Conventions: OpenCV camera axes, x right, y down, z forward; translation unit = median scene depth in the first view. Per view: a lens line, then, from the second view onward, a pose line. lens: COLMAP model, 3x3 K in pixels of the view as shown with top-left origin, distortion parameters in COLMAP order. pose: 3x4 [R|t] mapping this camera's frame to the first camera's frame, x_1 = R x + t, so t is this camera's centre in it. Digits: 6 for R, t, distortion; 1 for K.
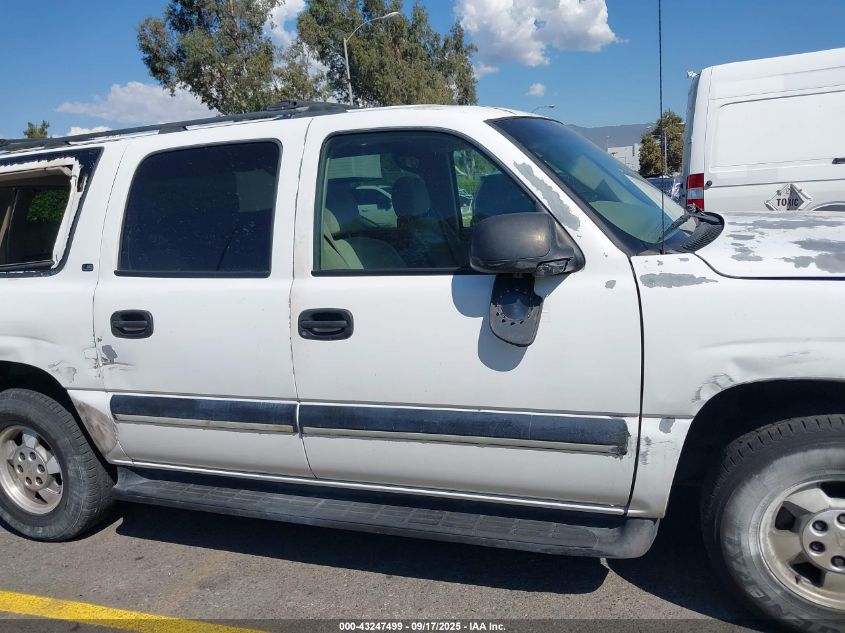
lens RADIAL K [[670.6, 0, 441.8], [0, 670.6, 310.6], [0, 0, 1]] dist [0.002233, -0.001855]
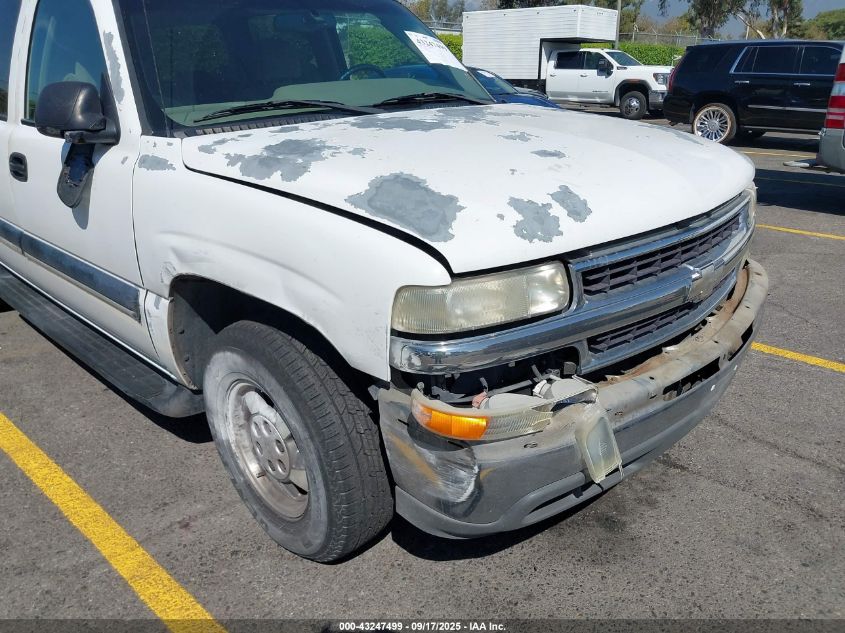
lens RADIAL K [[682.9, 0, 422.5], [0, 682.9, 316.5], [0, 0, 1]] dist [-0.014670, -0.008538]
pose [[0.904571, 0.212675, -0.369487, 0.757154], [-0.135495, 0.965164, 0.223828, -0.070672], [0.404218, -0.152405, 0.901876, 0.133051]]
